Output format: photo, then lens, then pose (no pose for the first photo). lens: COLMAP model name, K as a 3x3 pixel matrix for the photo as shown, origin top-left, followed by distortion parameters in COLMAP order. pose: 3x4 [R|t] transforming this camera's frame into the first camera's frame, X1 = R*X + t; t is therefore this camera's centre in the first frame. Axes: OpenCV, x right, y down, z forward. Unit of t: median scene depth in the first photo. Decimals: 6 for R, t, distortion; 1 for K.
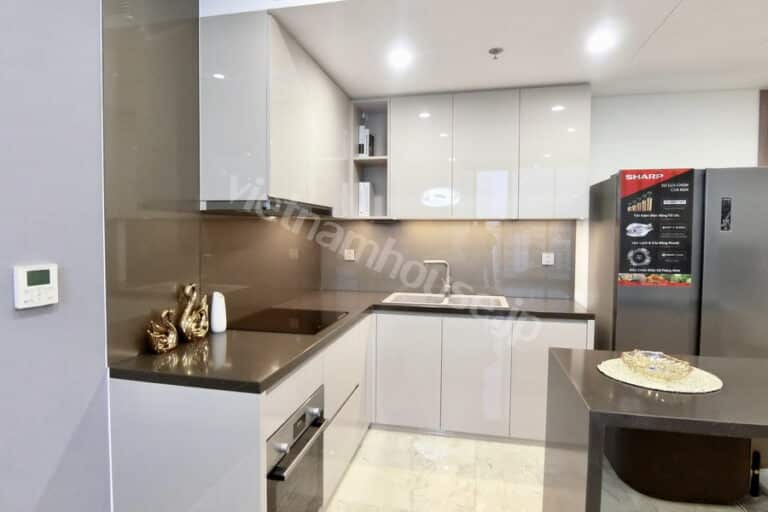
lens RADIAL K [[436.8, 0, 383.6], [0, 436.8, 255.0], [0, 0, 1]] dist [-0.007789, -0.000533]
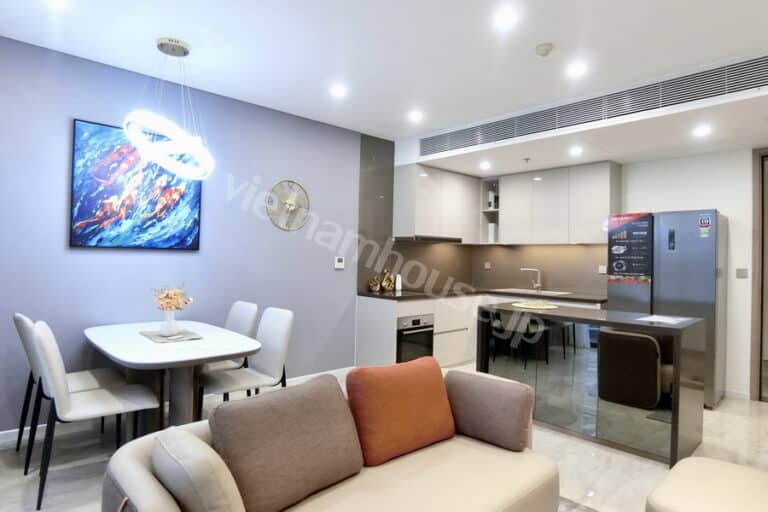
lens RADIAL K [[436.8, 0, 383.1], [0, 436.8, 255.6], [0, 0, 1]] dist [-0.007789, -0.000533]
pose [[0.828916, 0.009140, -0.559299, 0.777996], [-0.042356, 0.998022, -0.046464, 0.083464], [0.557767, 0.062204, 0.827663, -0.918179]]
